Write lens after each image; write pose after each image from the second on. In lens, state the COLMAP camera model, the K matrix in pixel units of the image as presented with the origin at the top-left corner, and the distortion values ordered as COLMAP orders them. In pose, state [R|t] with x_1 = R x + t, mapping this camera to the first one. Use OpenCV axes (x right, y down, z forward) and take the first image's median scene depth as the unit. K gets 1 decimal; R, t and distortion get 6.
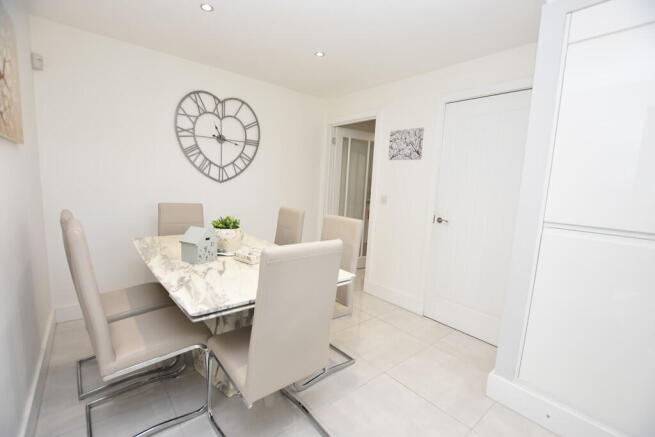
lens RADIAL K [[282.0, 0, 327.5], [0, 282.0, 224.3], [0, 0, 1]] dist [-0.017503, -0.000007]
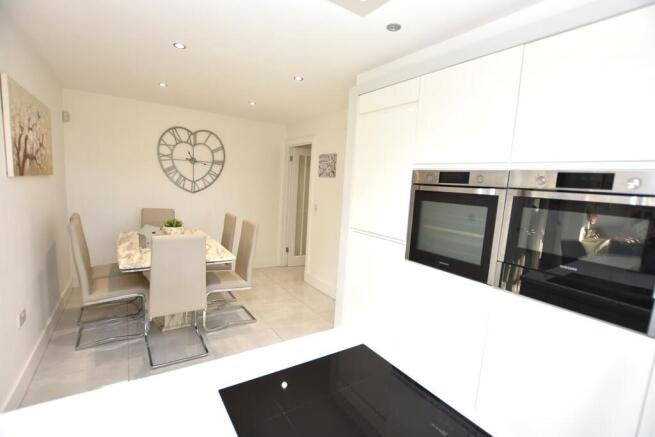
lens RADIAL K [[290.4, 0, 329.1], [0, 290.4, 224.7], [0, 0, 1]] dist [-0.023398, -0.000027]
pose [[0.995082, 0.022898, -0.096371, 0.418335], [-0.023931, 0.999668, -0.009577, -0.000635], [0.096120, 0.011836, 0.995299, -0.314420]]
